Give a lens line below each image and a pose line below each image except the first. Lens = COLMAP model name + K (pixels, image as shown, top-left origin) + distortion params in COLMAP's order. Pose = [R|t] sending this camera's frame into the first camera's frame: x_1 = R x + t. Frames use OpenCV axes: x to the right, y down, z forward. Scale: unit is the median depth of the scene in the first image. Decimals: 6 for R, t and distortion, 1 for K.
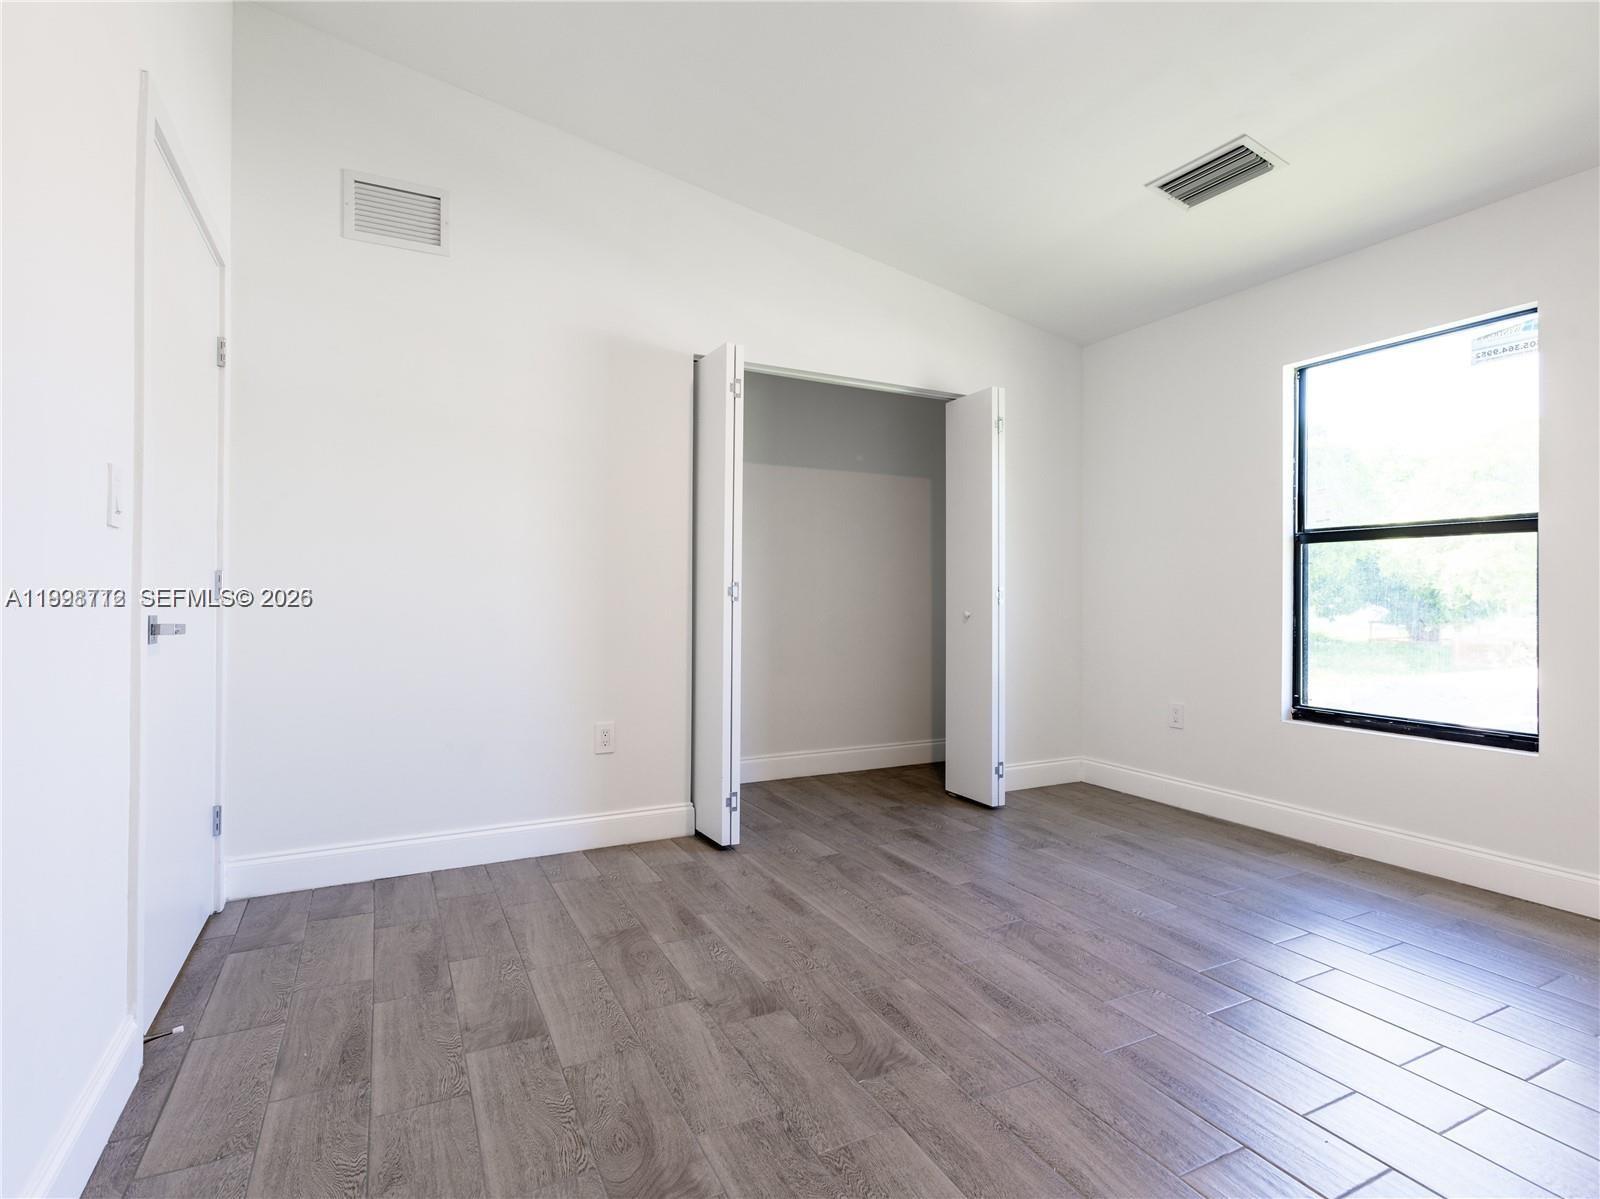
lens RADIAL K [[815.9, 0, 805.6], [0, 815.9, 606.9], [0, 0, 1]] dist [-0.003074, 0.003094]
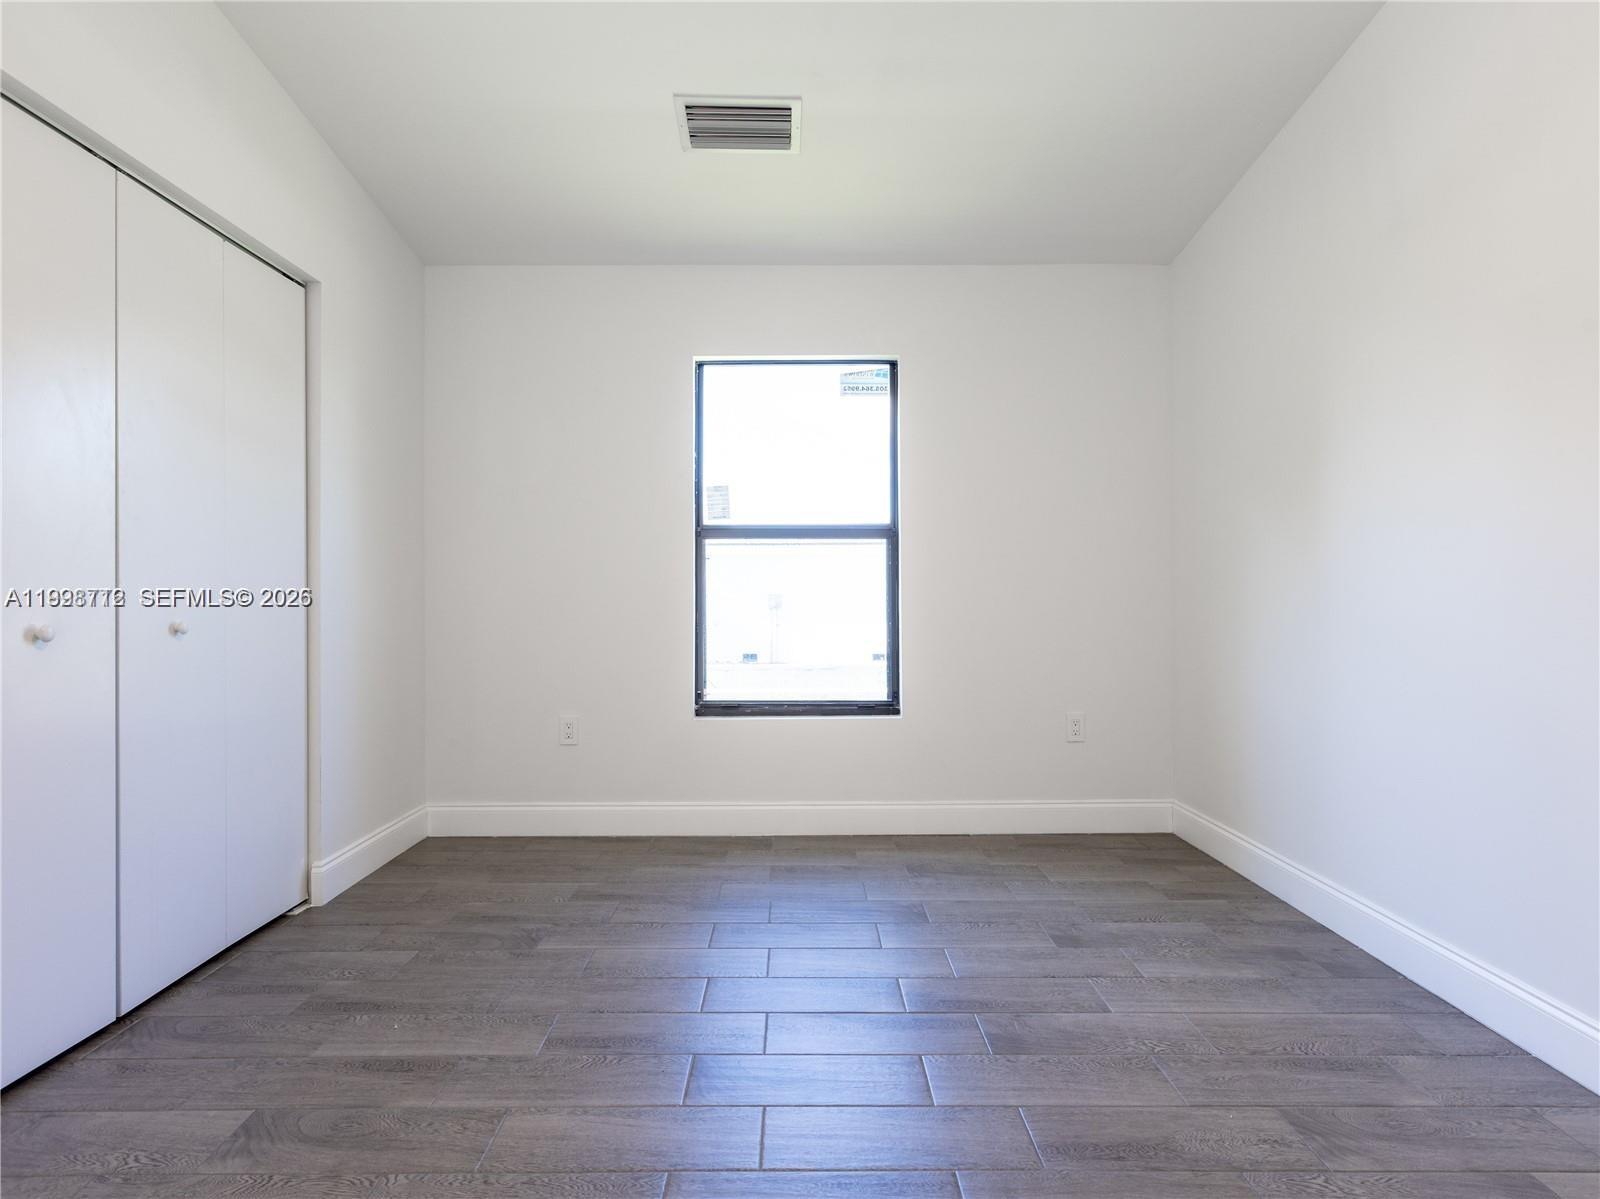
lens RADIAL K [[815.9, 0, 796.6], [0, 815.9, 601.5], [0, 0, 1]] dist [-0.003074, 0.003094]
pose [[0.459592, -0.014453, 0.888013, -0.248555], [0.017008, 0.999827, 0.007470, -0.007285], [-0.887968, 0.011670, 0.459758, 0.480396]]
